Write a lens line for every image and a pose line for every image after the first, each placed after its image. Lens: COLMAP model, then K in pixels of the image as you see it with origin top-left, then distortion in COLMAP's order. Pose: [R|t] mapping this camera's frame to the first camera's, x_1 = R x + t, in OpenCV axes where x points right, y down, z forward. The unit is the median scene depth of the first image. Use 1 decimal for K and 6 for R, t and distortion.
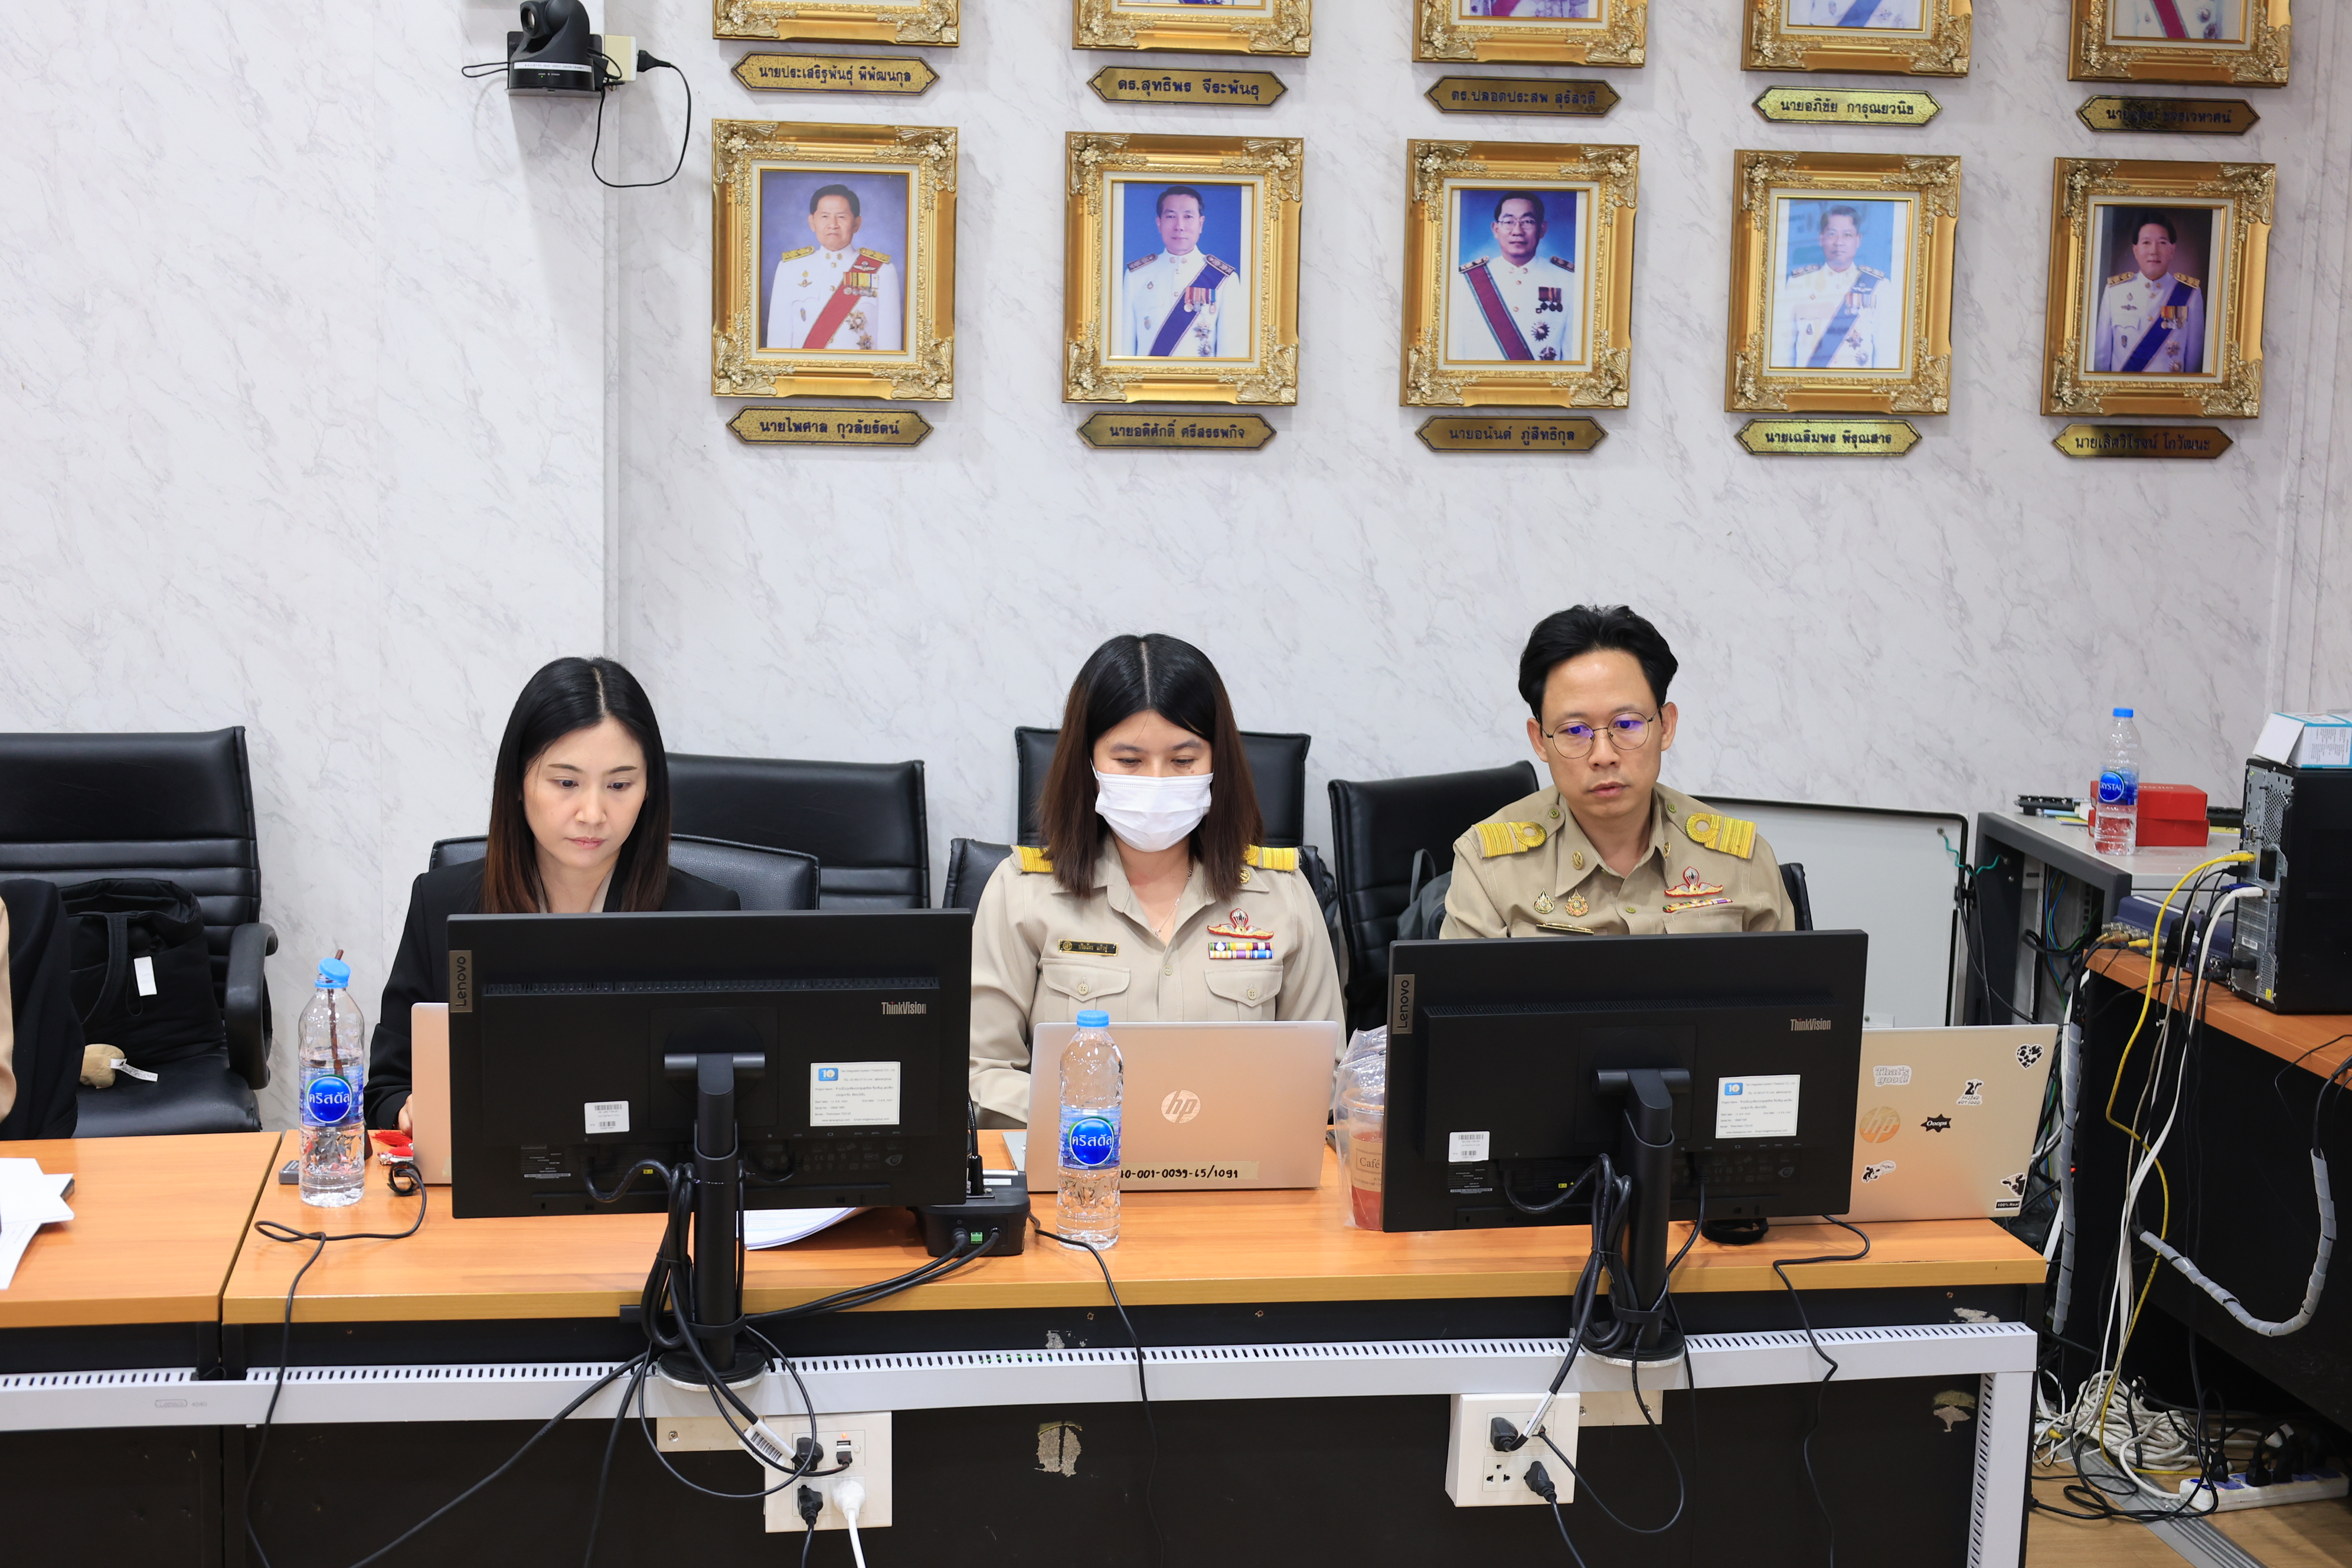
lens RADIAL K [[3240.0, 0, 1227.8], [0, 3240.0, 766.0], [0, 0, 1]] dist [0.007586, 0.000000]
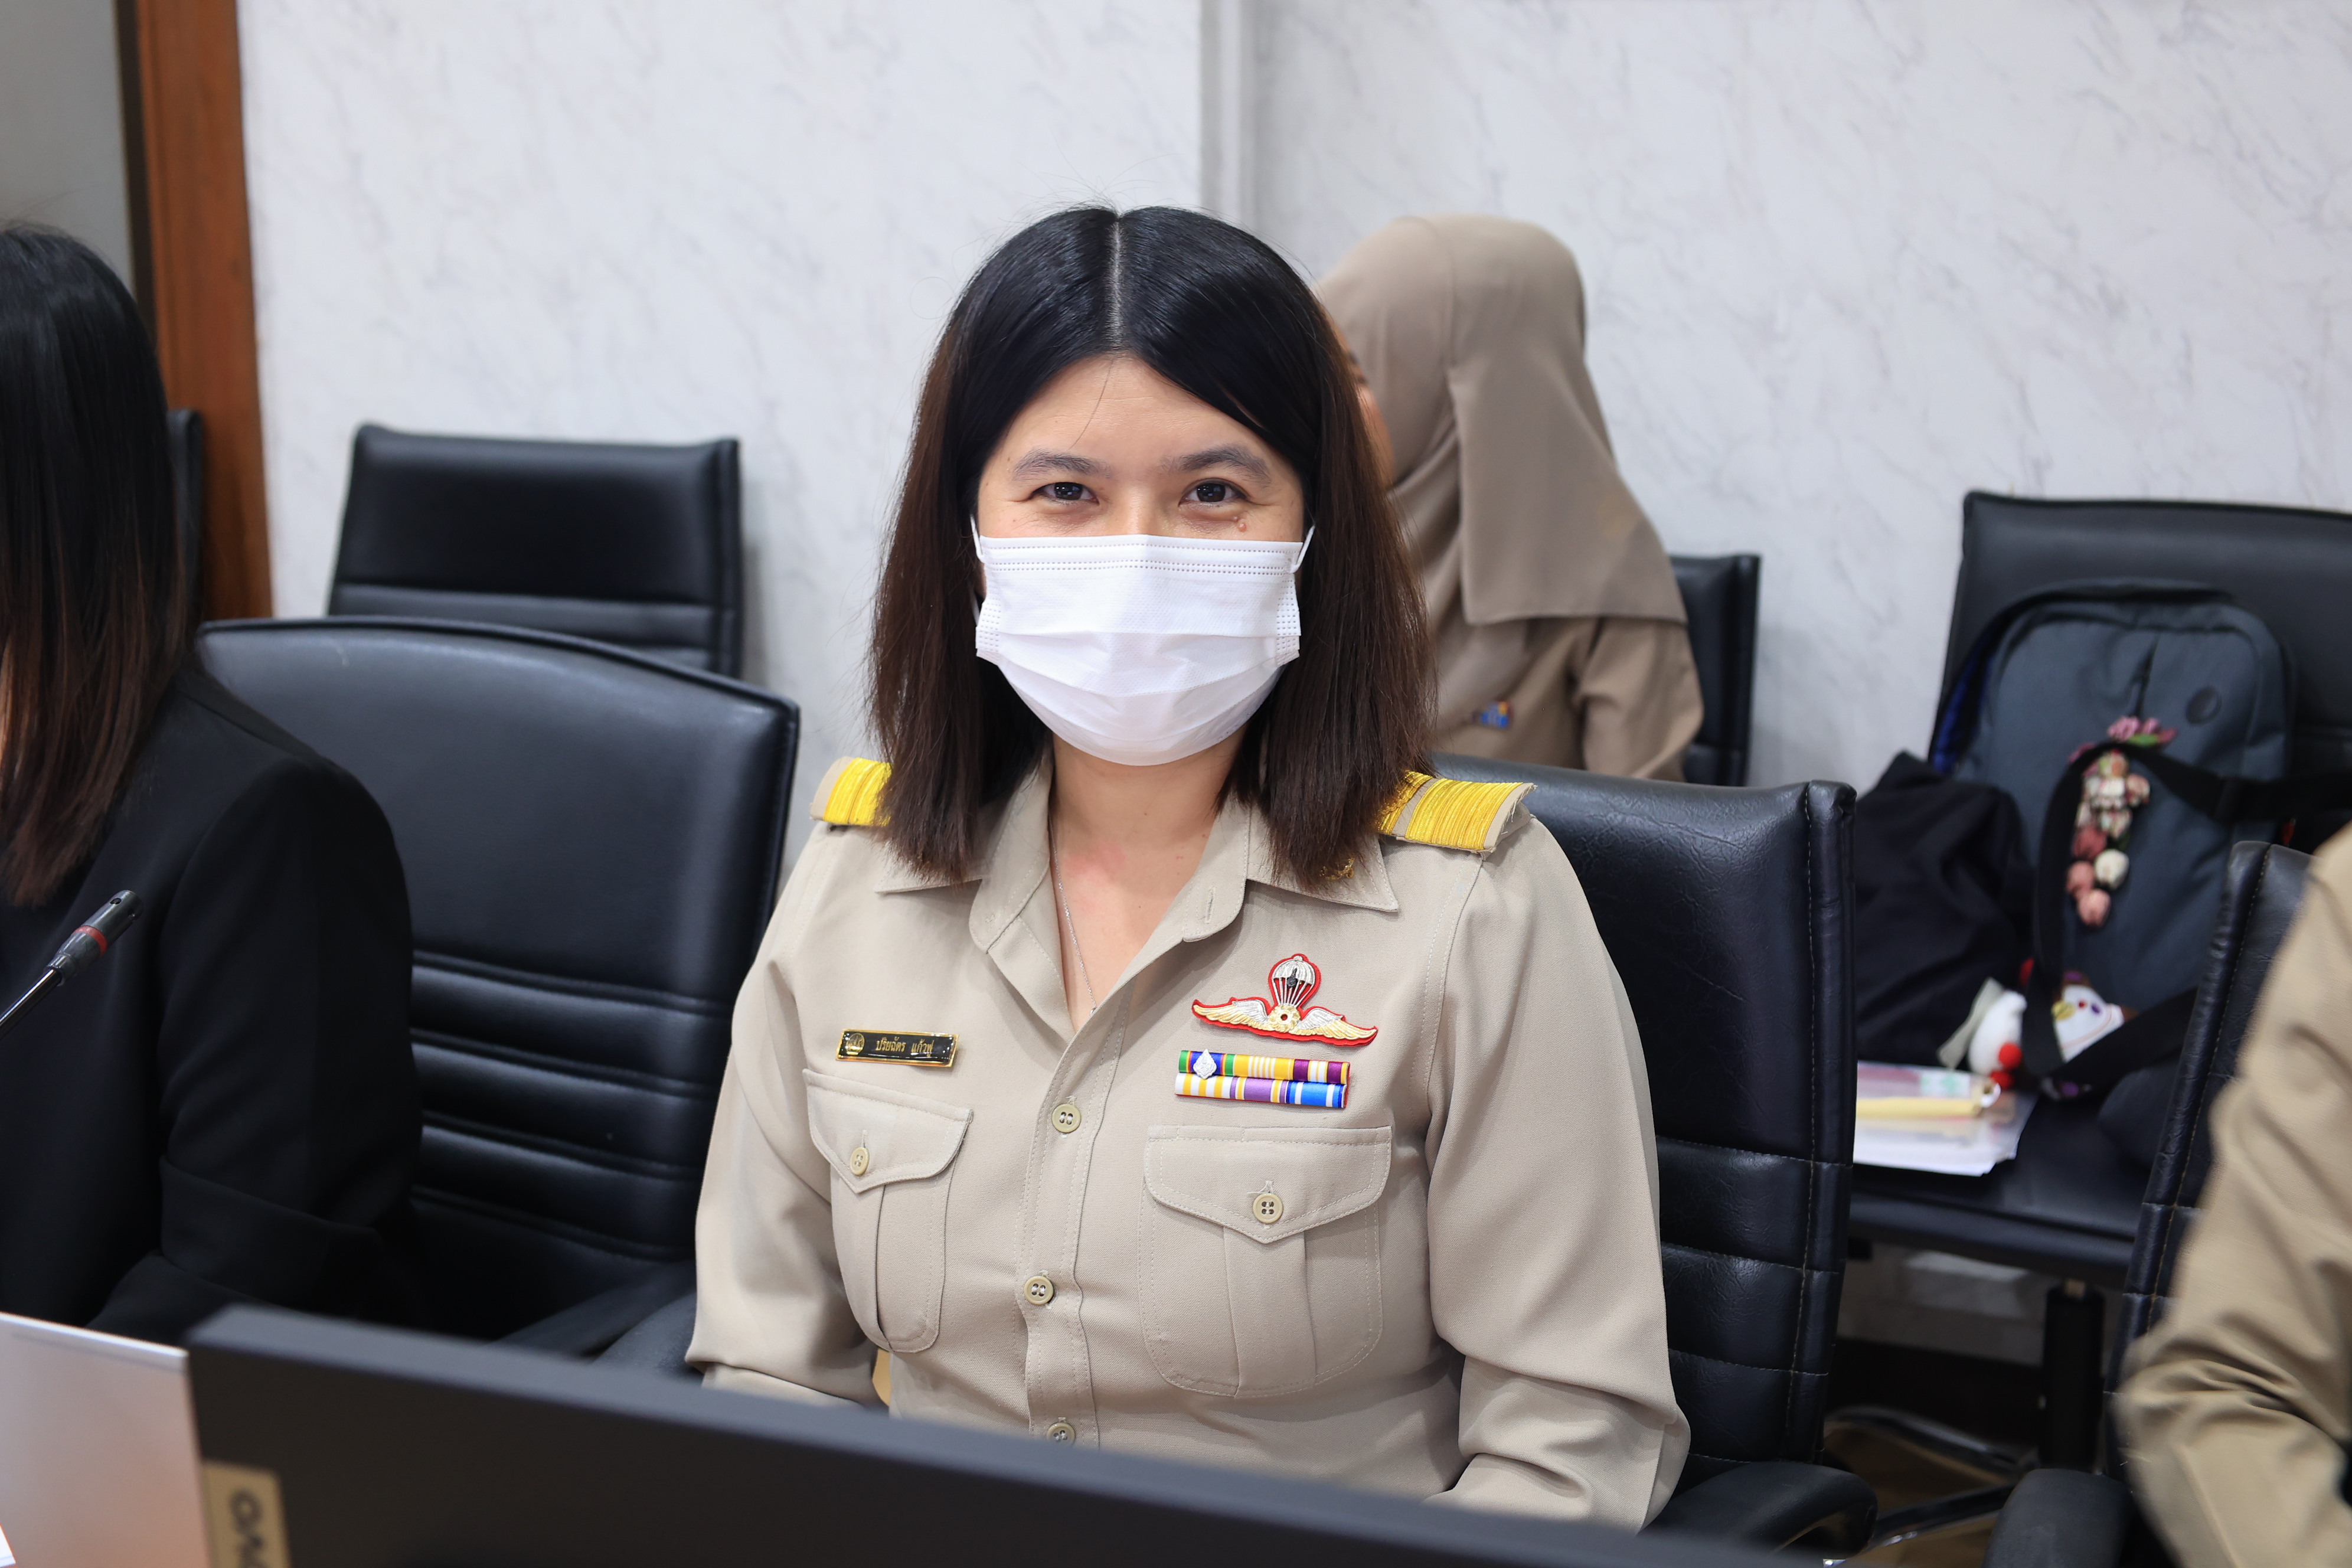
lens RADIAL K [[3240.0, 0, 1150.2], [0, 3240.0, 774.5], [0, 0, 1]] dist [0.007586, 0.000000]
pose [[0.848920, 0.085942, -0.521487, 0.115274], [-0.052594, 0.995530, 0.078447, -0.000069], [0.525898, -0.039168, 0.849645, 0.487628]]
